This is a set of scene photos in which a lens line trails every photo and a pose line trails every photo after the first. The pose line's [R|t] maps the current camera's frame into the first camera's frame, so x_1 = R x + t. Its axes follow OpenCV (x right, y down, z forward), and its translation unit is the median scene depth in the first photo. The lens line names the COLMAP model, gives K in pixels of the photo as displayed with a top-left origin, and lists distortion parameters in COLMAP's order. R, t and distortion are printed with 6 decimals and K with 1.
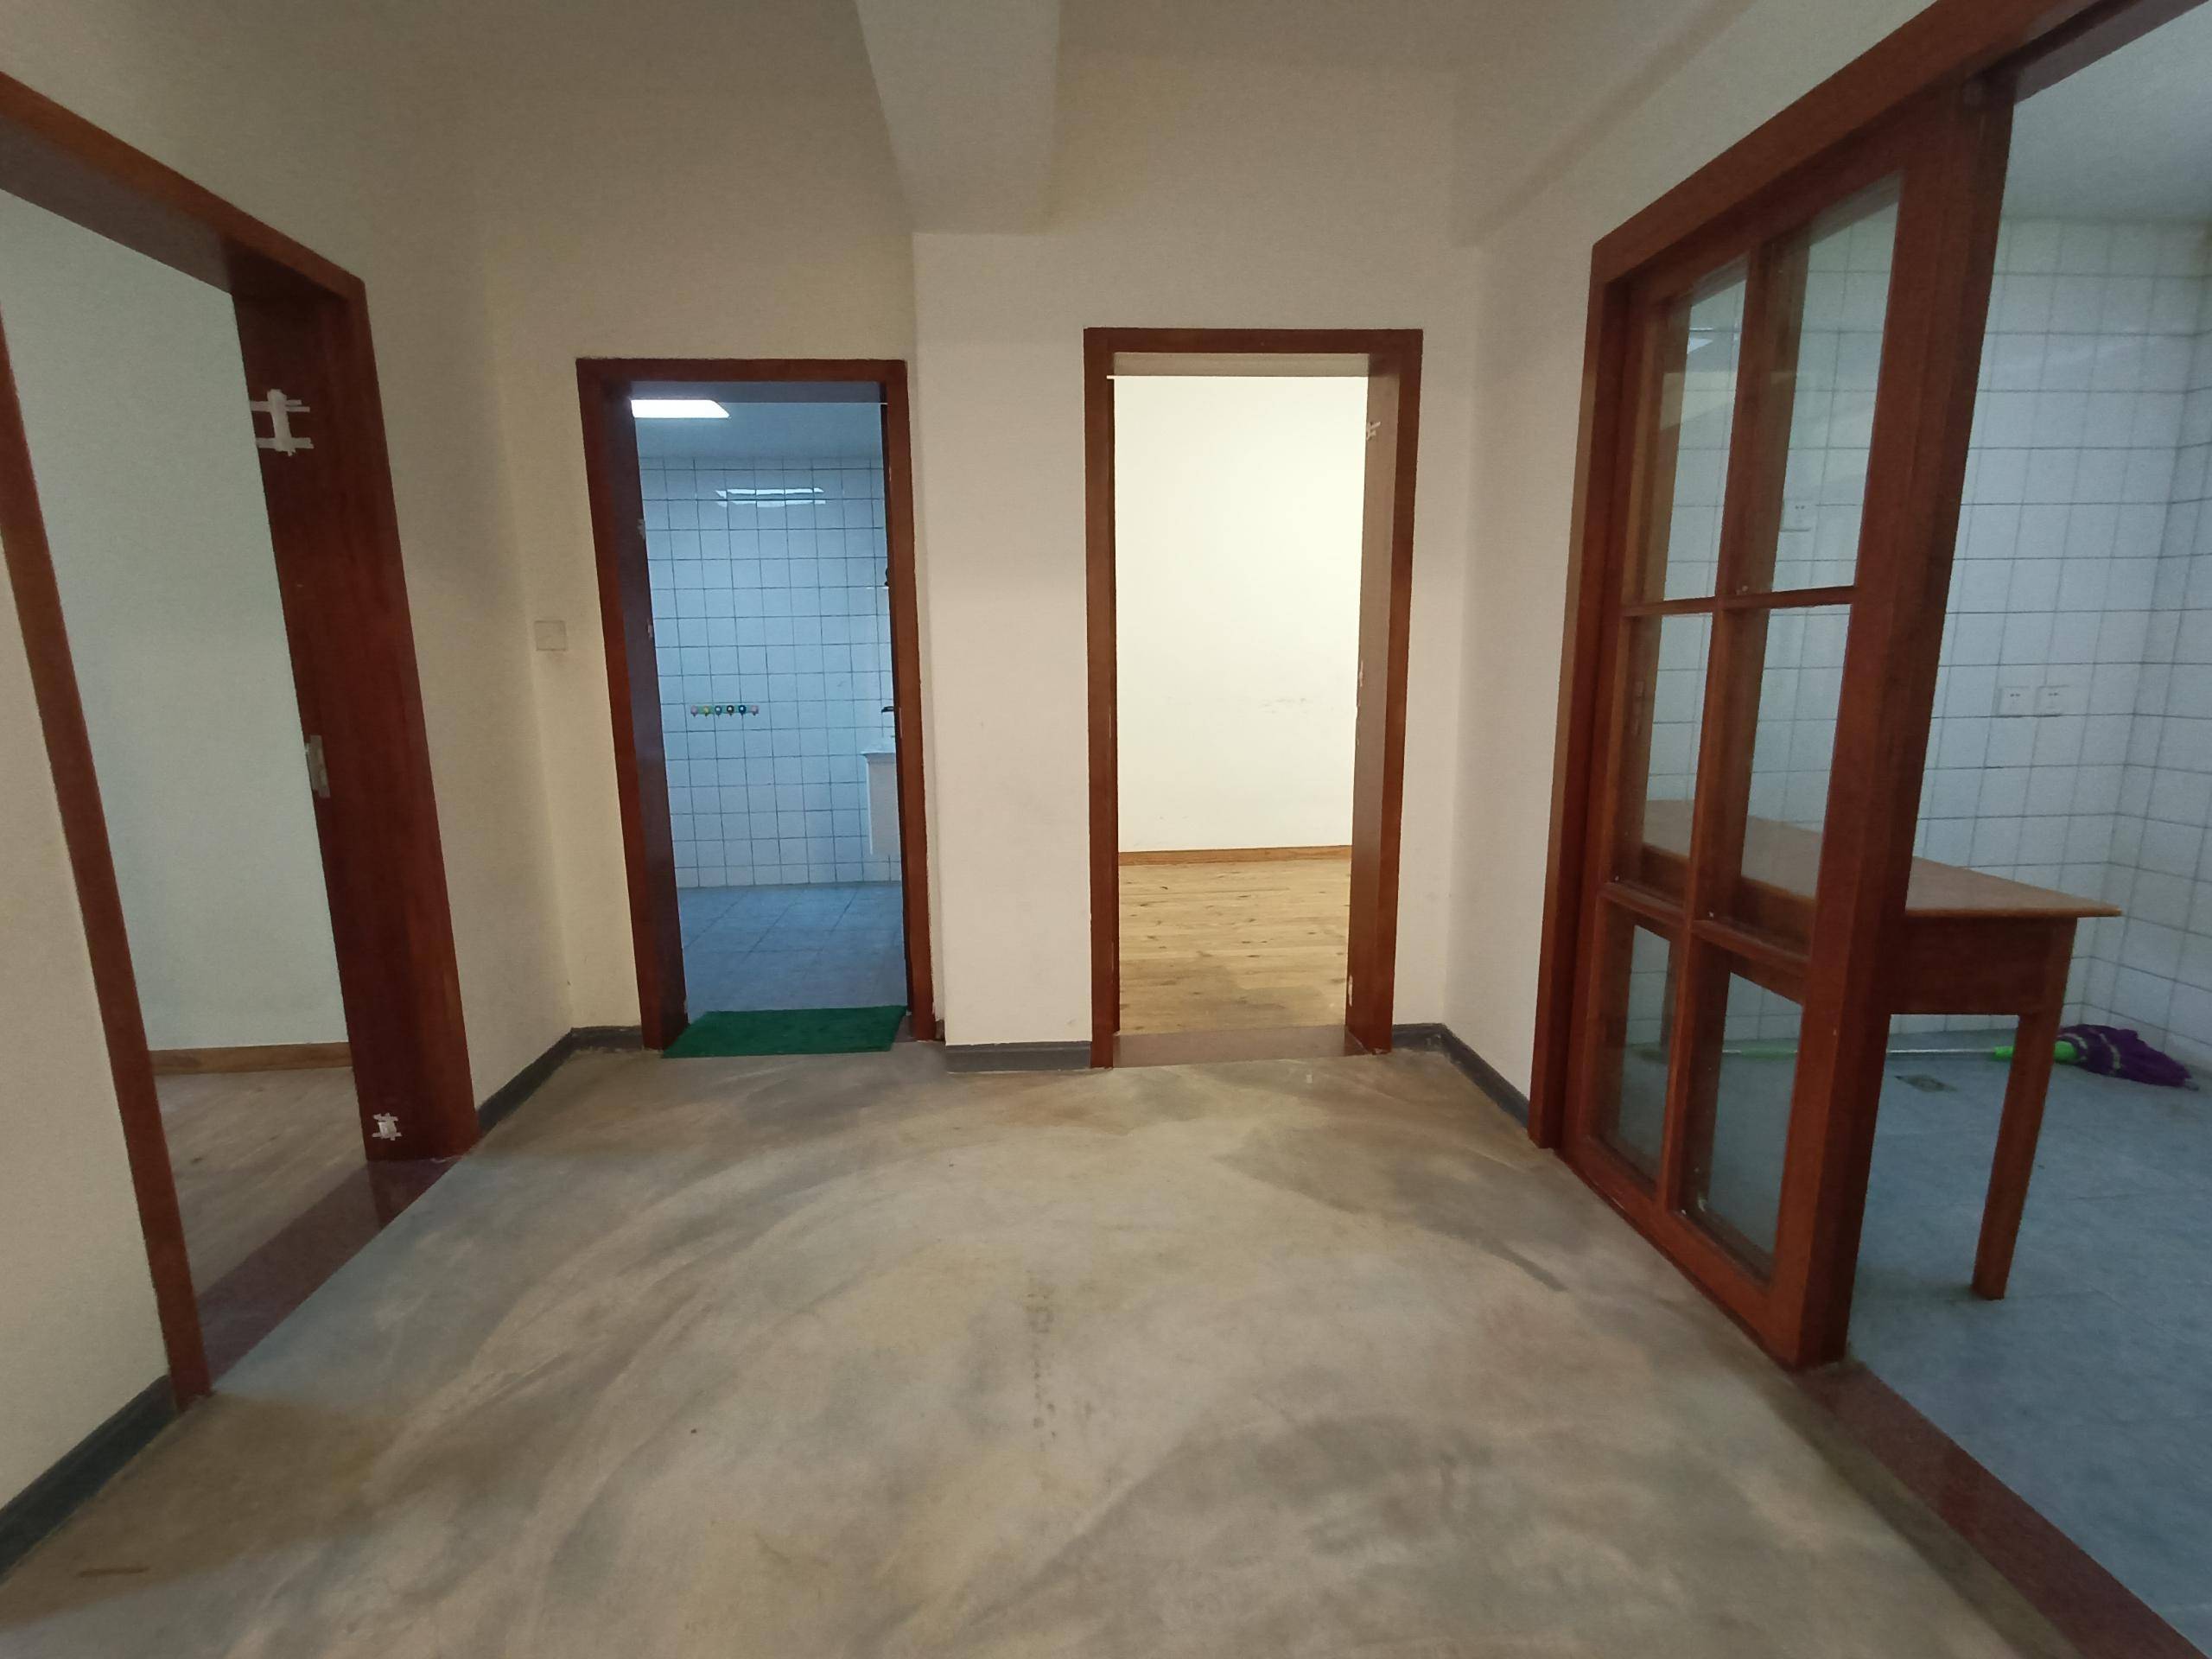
lens RADIAL K [[986.1, 0, 1089.5], [0, 986.1, 827.8], [0, 0, 1]] dist [0.001240, 0.000703]
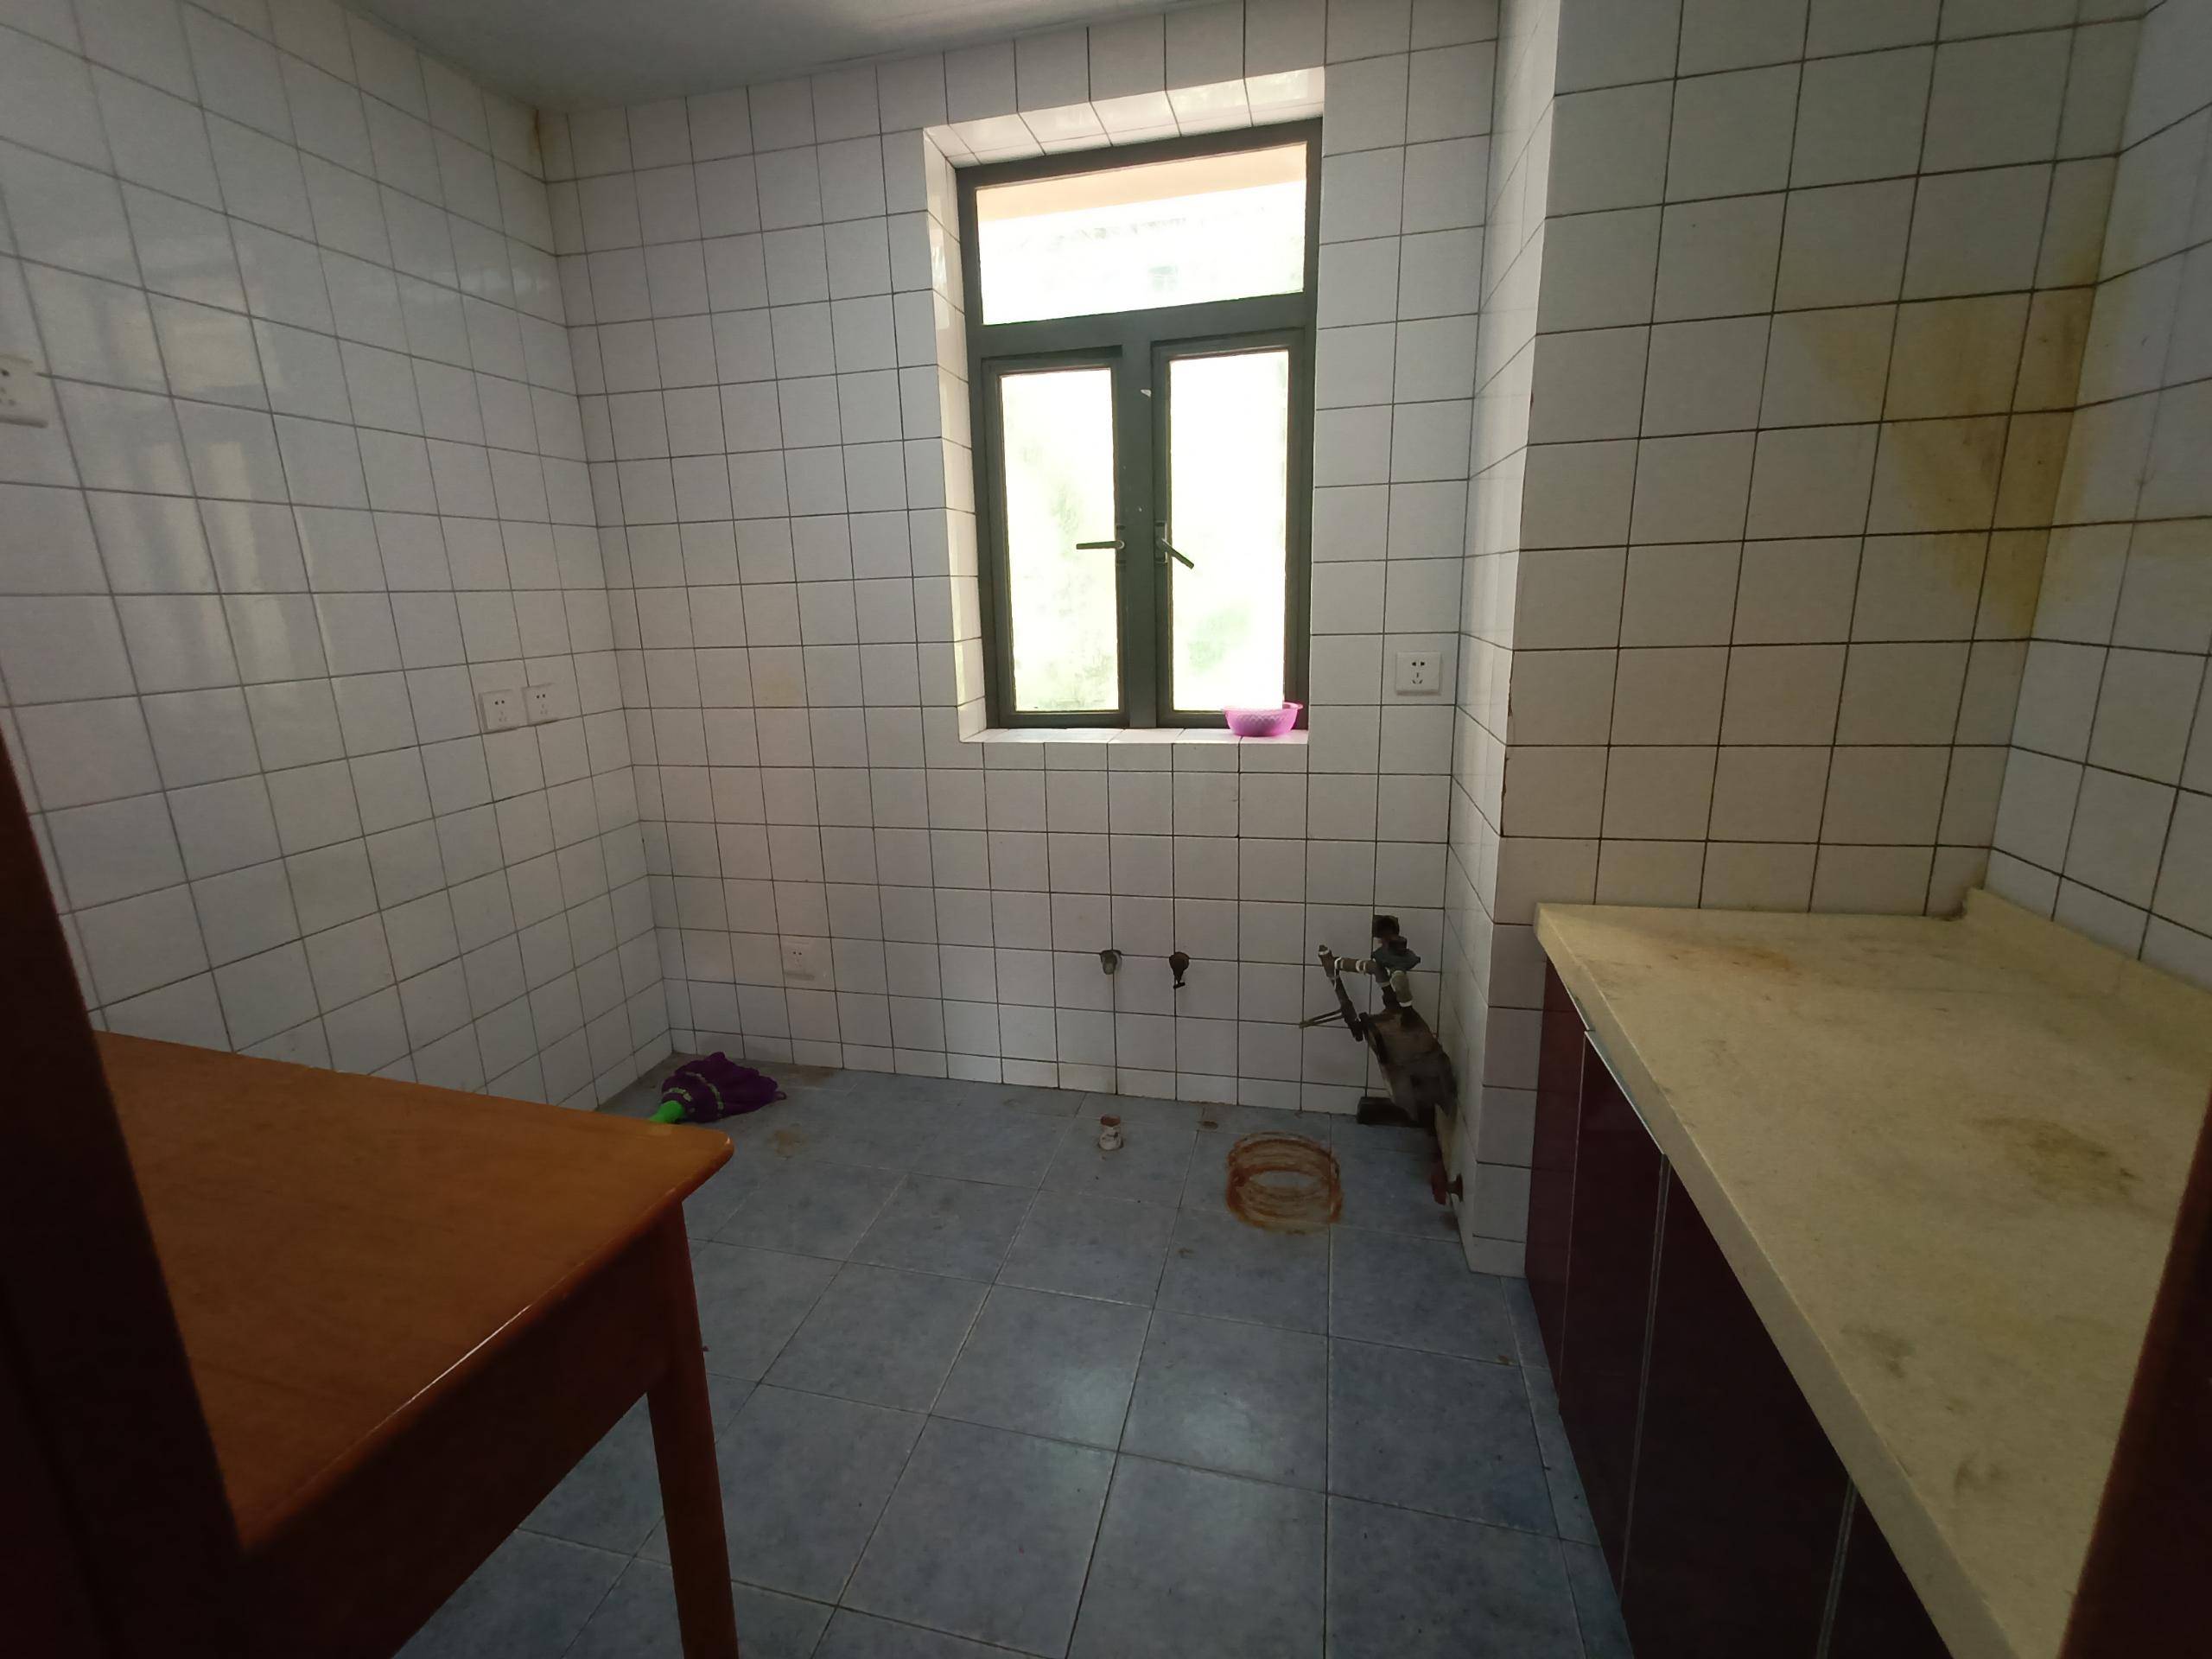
lens RADIAL K [[986.1, 0, 1089.5], [0, 986.1, 827.8], [0, 0, 1]] dist [0.001240, 0.000703]
pose [[0.303869, -0.222865, 0.926280, 0.352985], [0.199042, 0.965650, 0.167041, -0.077399], [-0.931690, 0.133610, 0.337791, 0.337607]]
